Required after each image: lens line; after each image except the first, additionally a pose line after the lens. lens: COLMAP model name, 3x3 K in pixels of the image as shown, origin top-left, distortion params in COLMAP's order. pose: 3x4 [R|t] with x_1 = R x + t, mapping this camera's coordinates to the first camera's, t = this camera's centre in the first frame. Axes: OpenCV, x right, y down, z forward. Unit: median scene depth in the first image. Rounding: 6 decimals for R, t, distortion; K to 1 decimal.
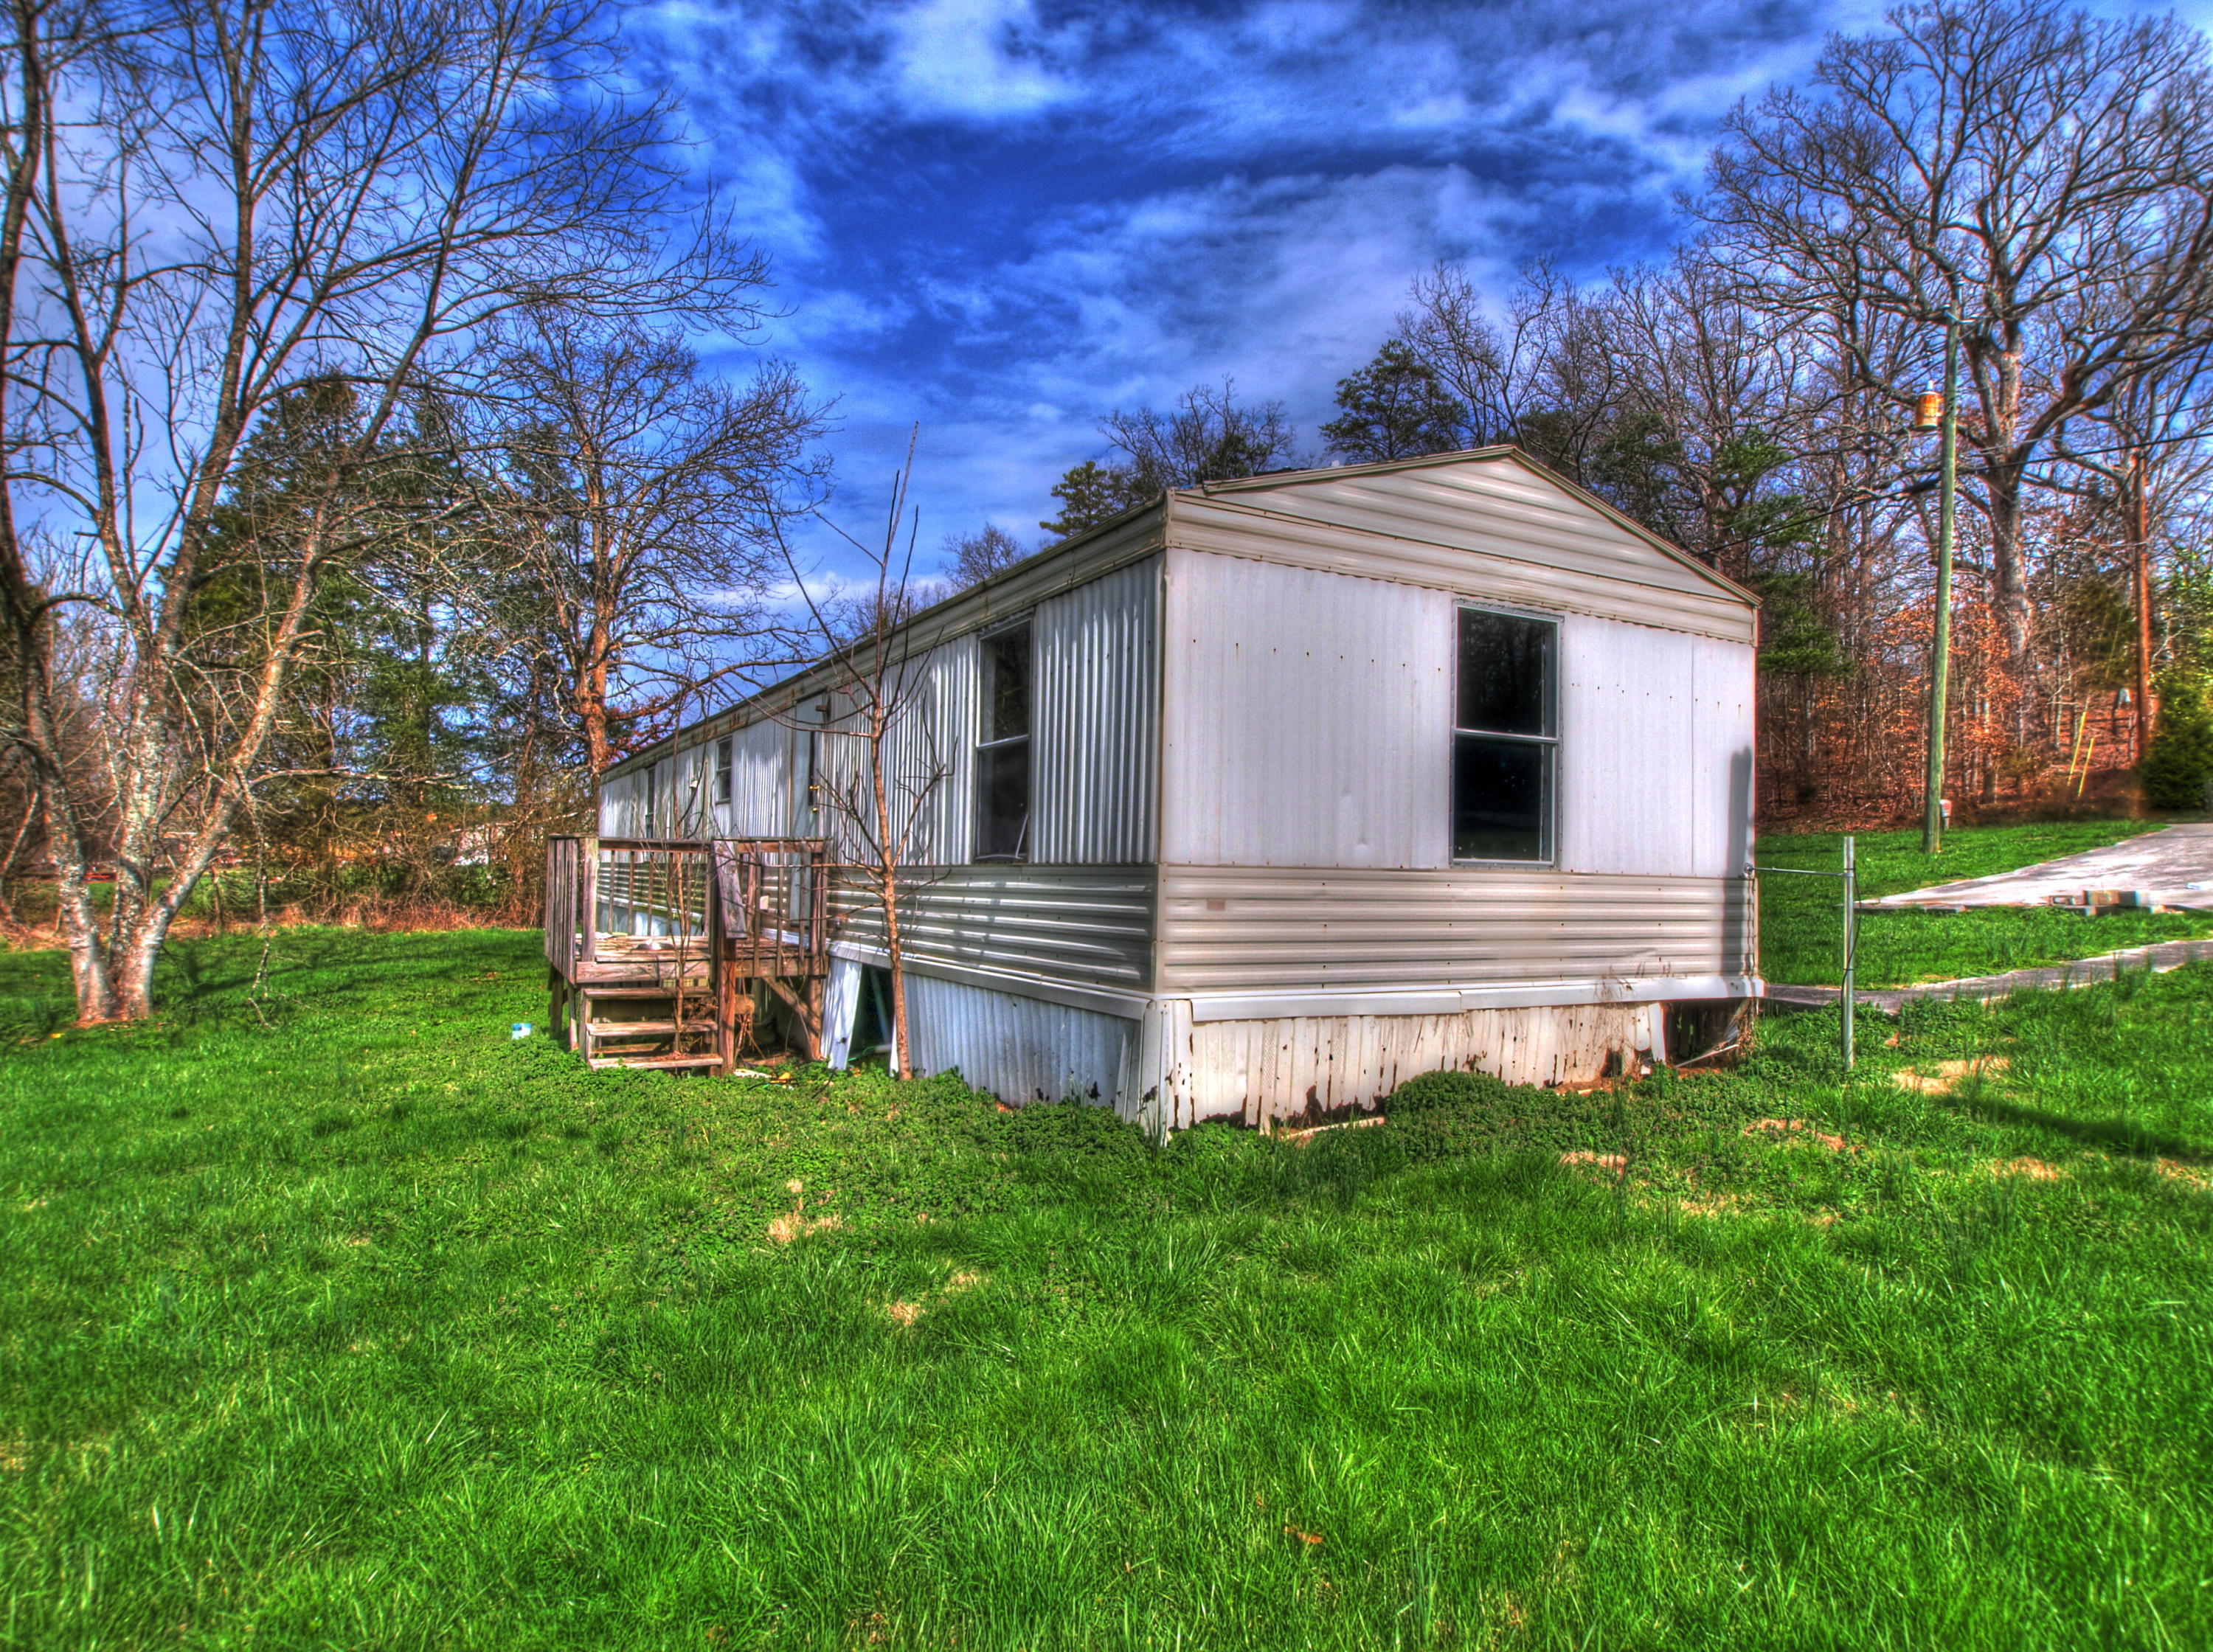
lens RADIAL K [[1298.6, 0, 1106.5], [0, 1298.6, 826.0], [0, 0, 1]] dist [-0.006692, -0.001832]
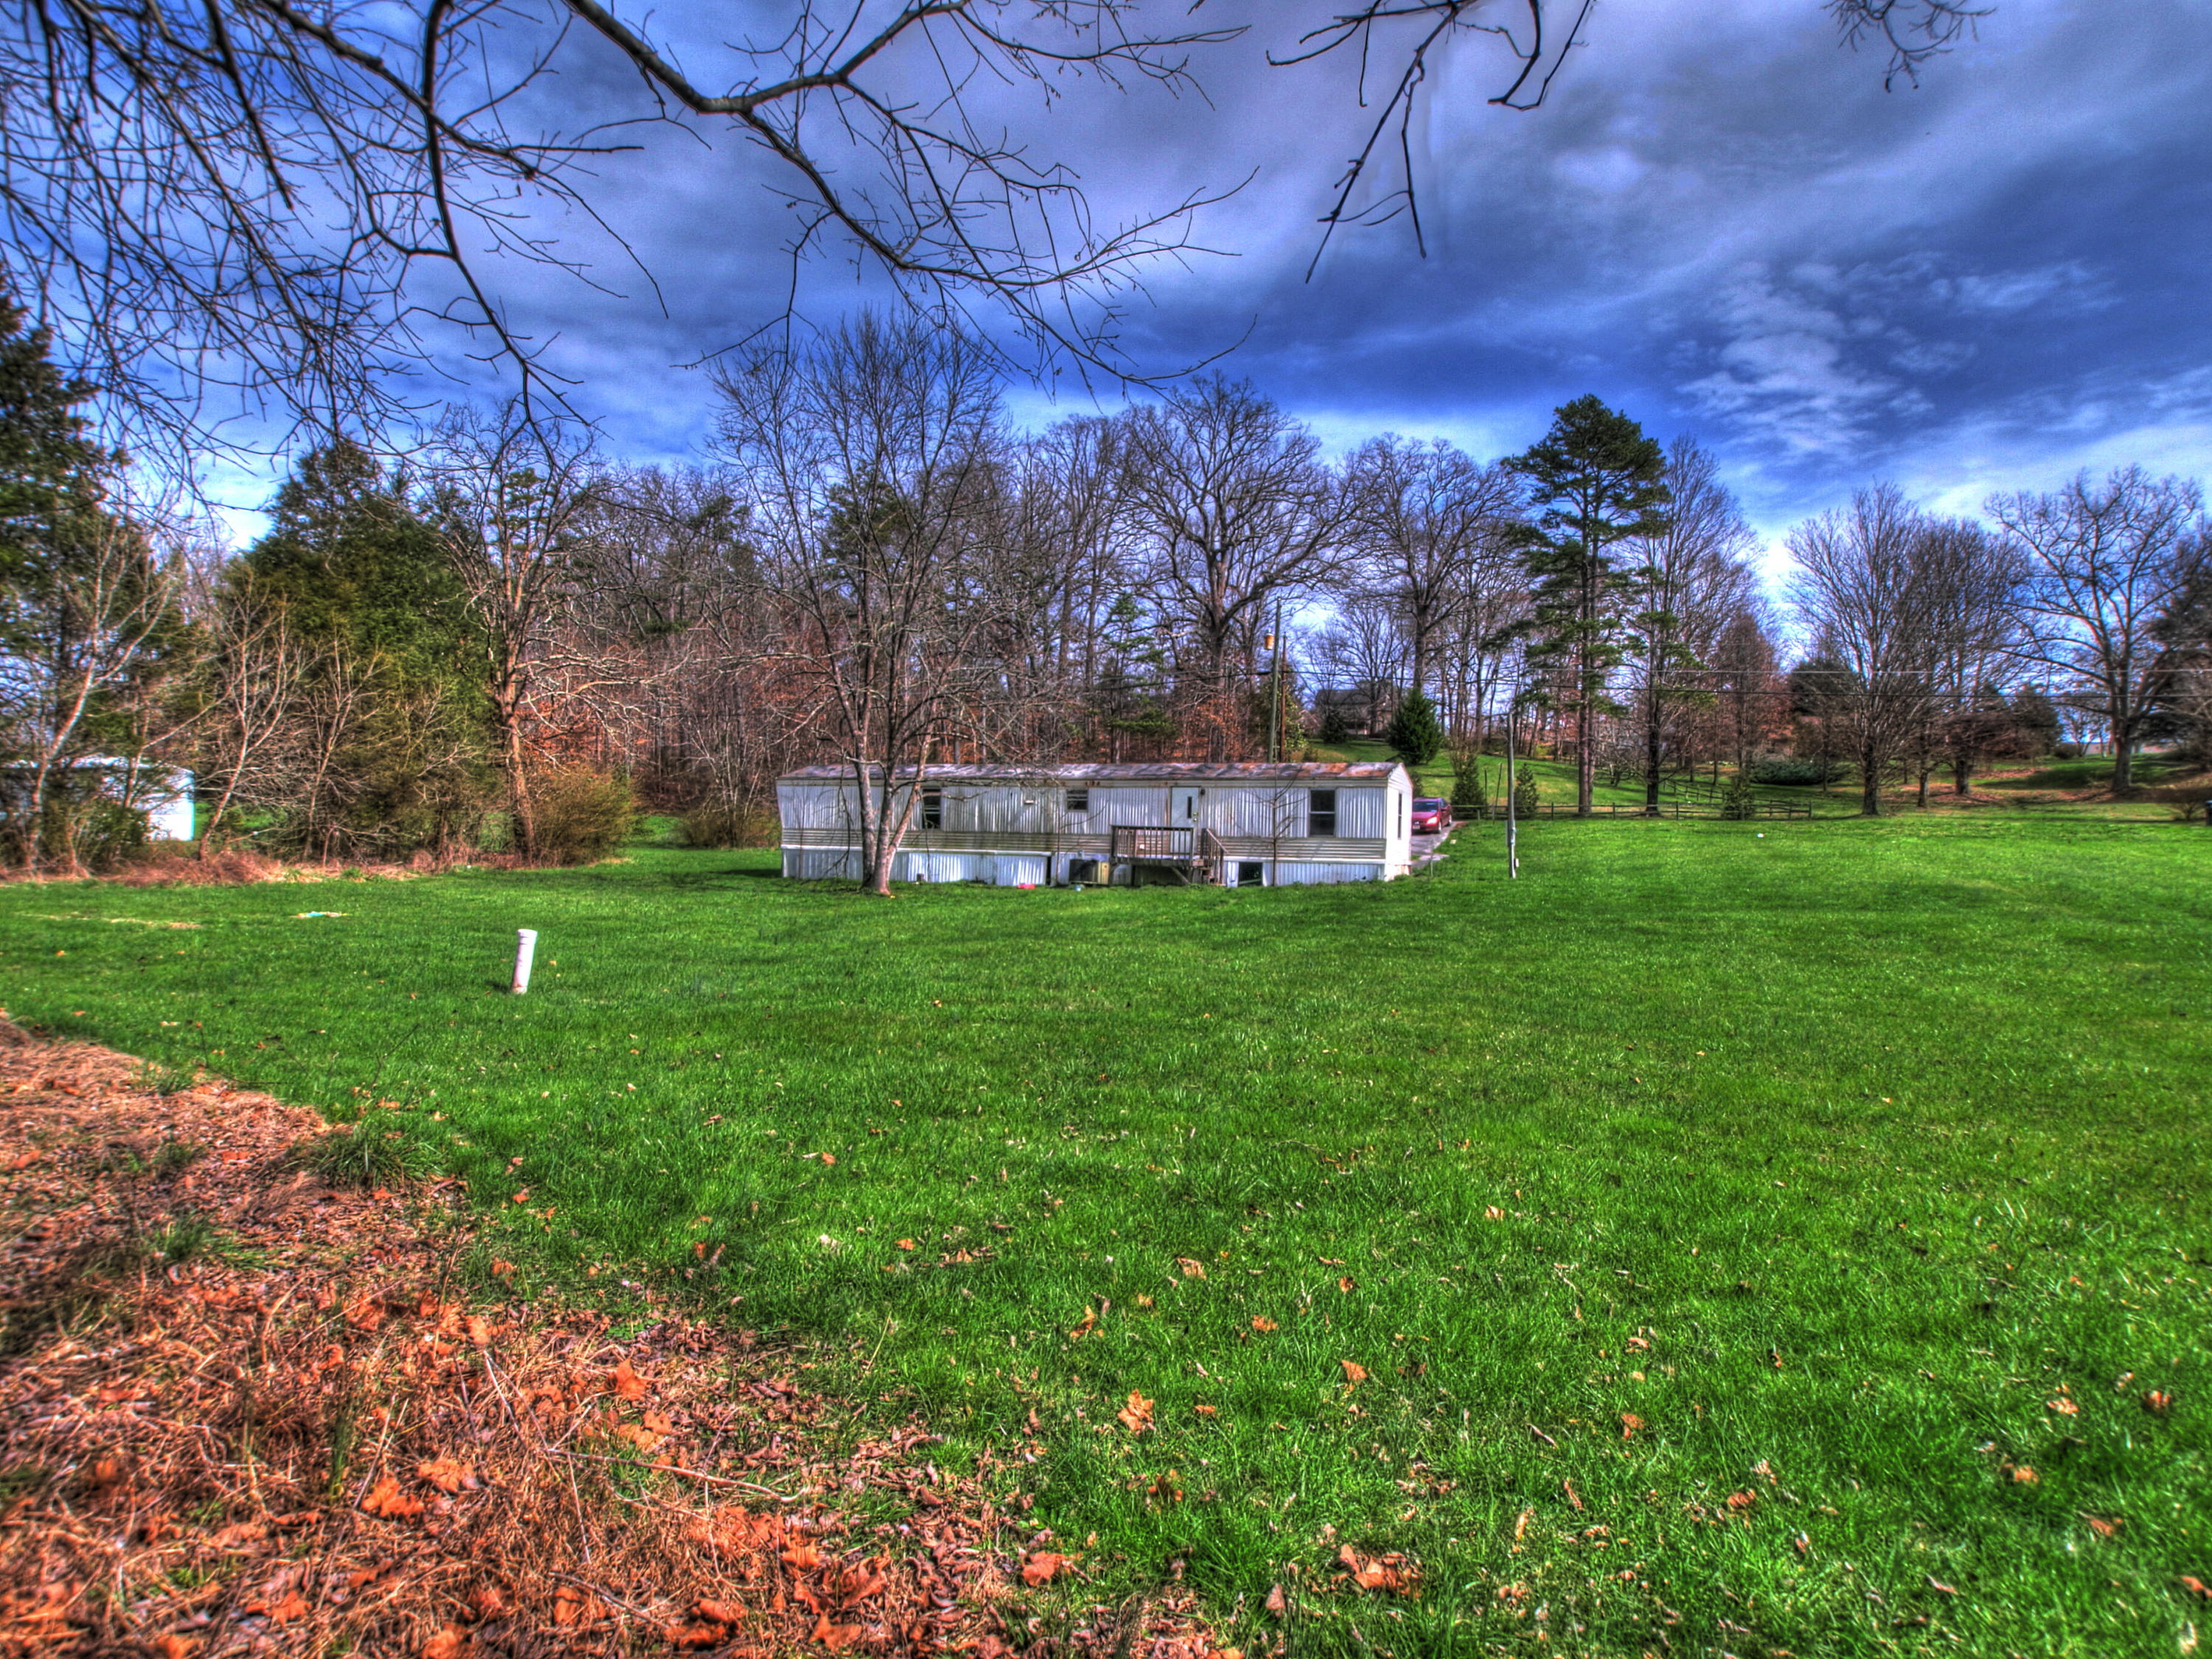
lens RADIAL K [[1278.8, 0, 1104.1], [0, 1278.8, 793.4], [0, 0, 1]] dist [-0.001192, -0.000394]
pose [[0.778487, 0.037262, 0.626554, -3.570203], [-0.041855, 0.999096, -0.007414, -0.064760], [-0.626264, -0.020453, 0.779343, -2.135164]]
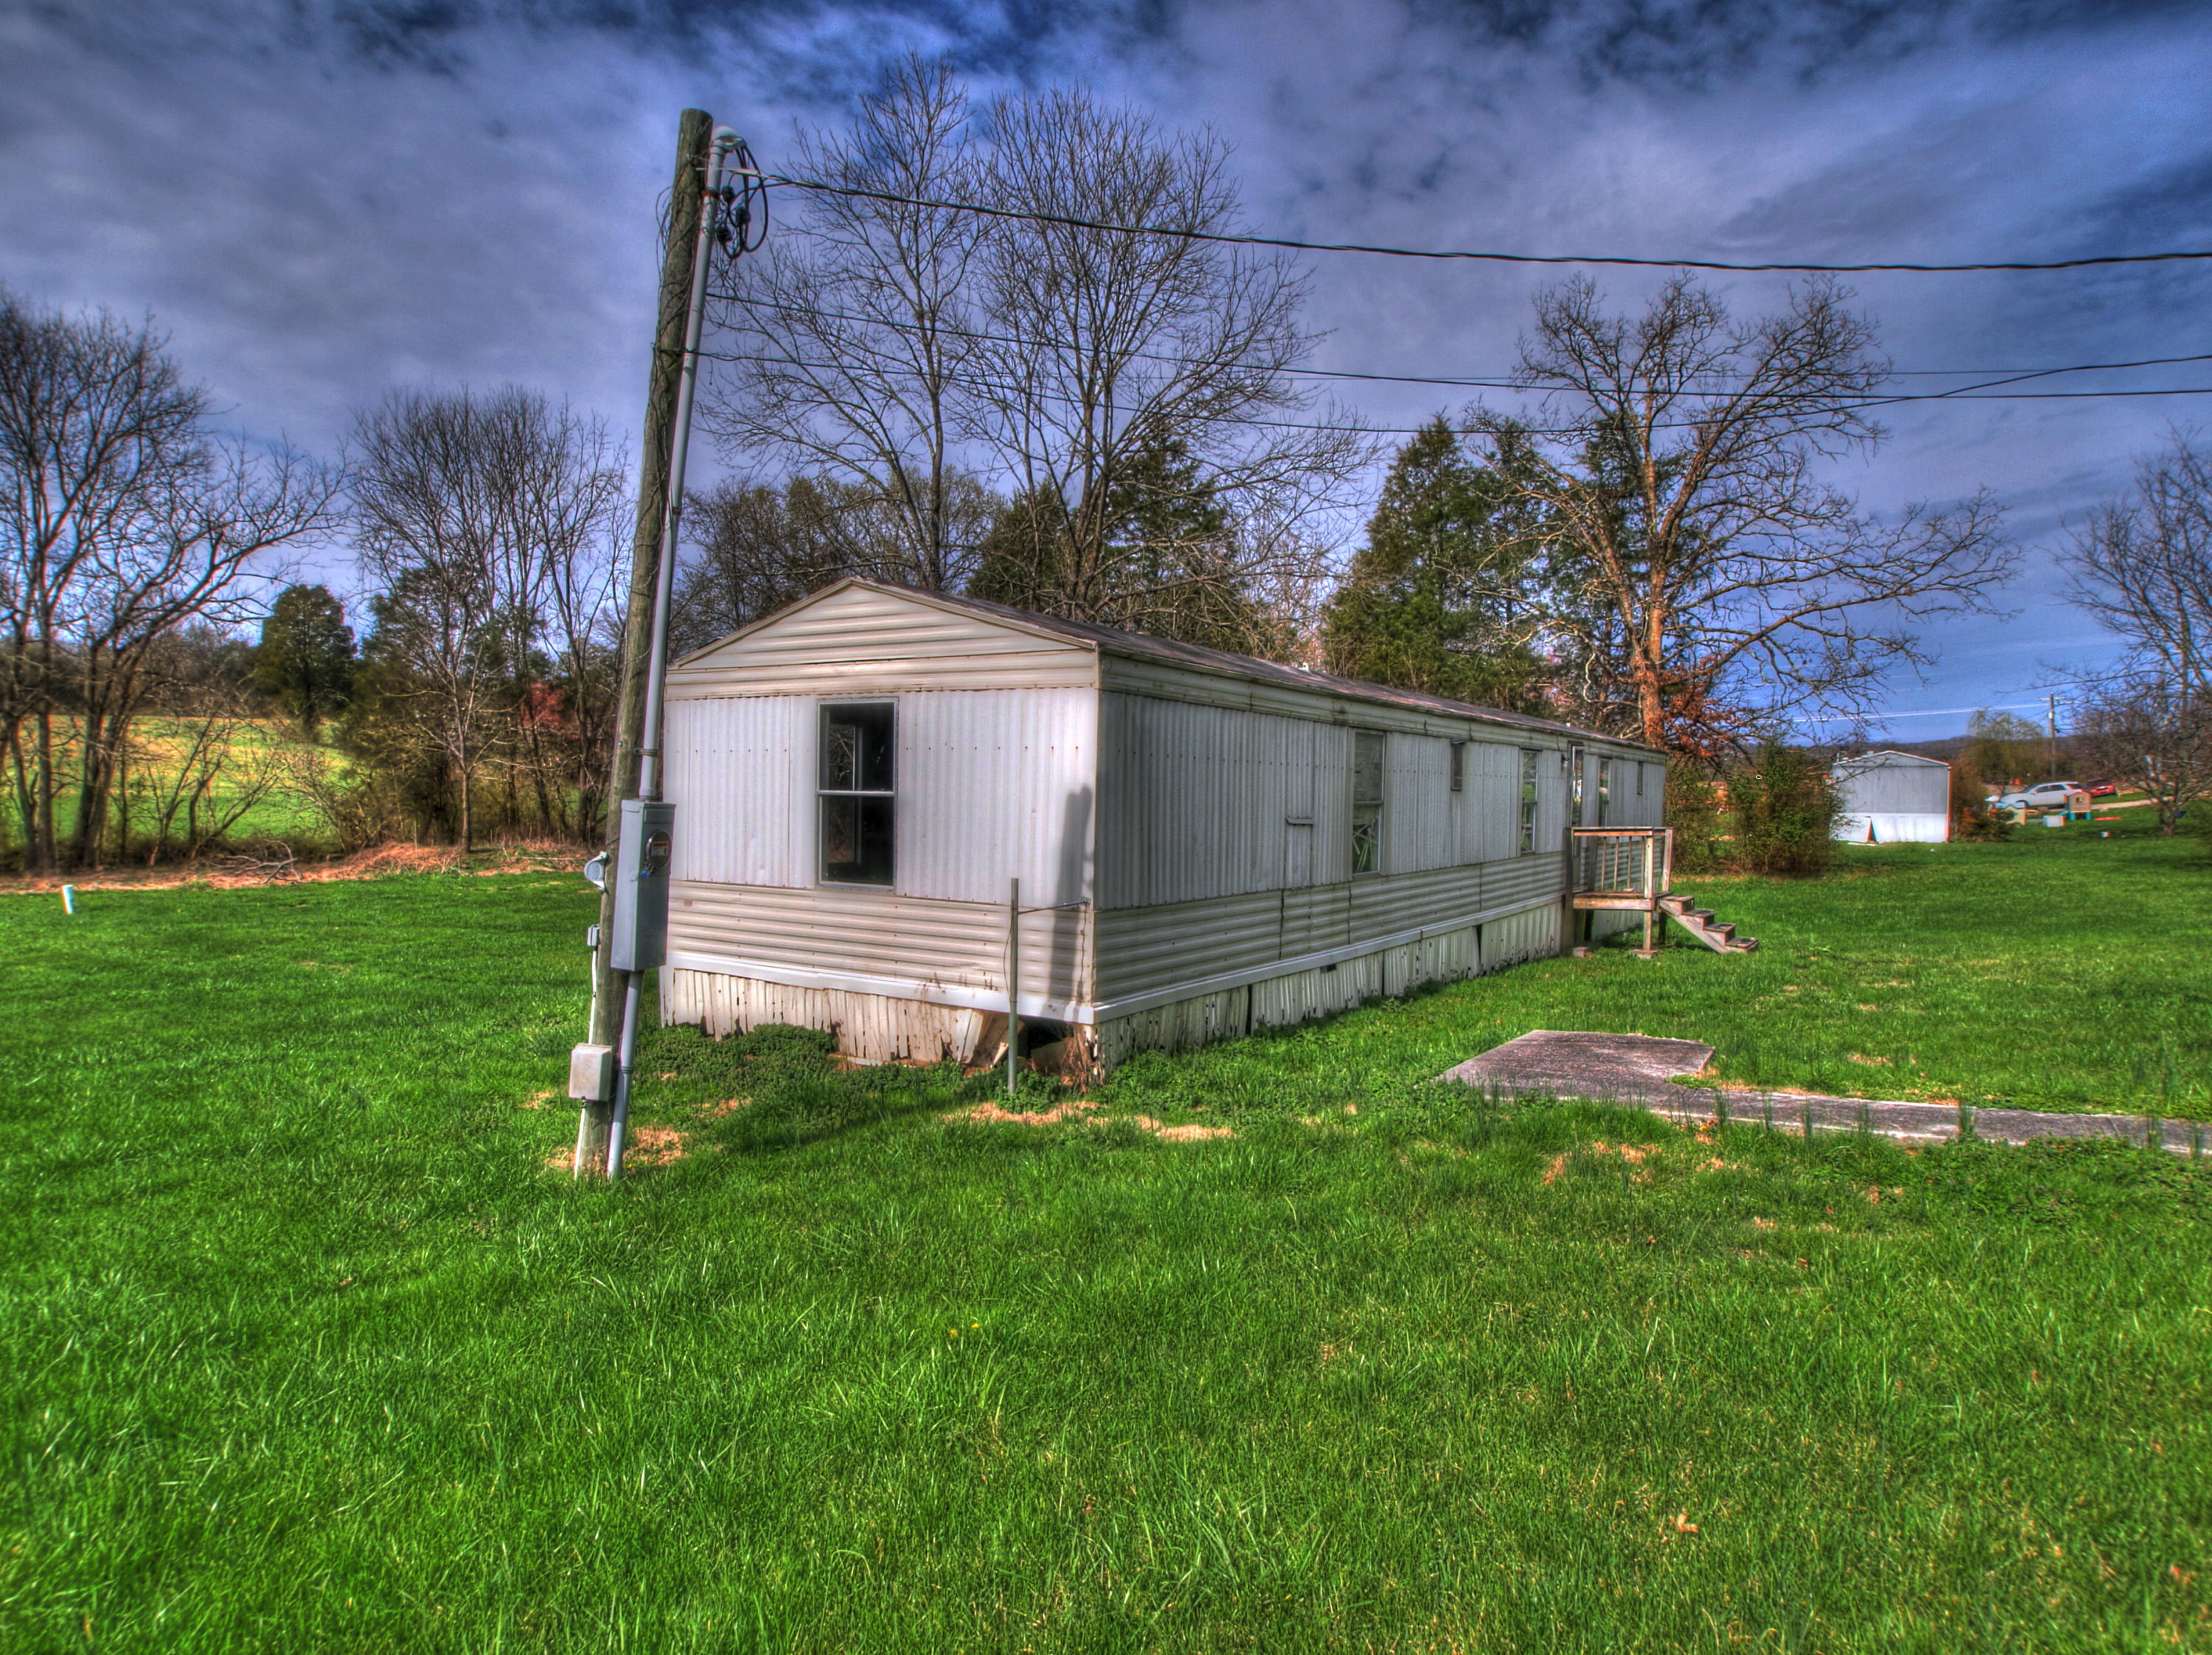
lens RADIAL K [[1278.9, 0, 1104.1], [0, 1278.9, 791.4], [0, 0, 1]] dist [-0.001192, -0.000394]
pose [[0.465493, -0.011558, -0.884976, 1.430049], [0.031110, 0.999510, 0.003309, -0.059594], [0.884505, -0.029072, 0.465624, 0.533828]]
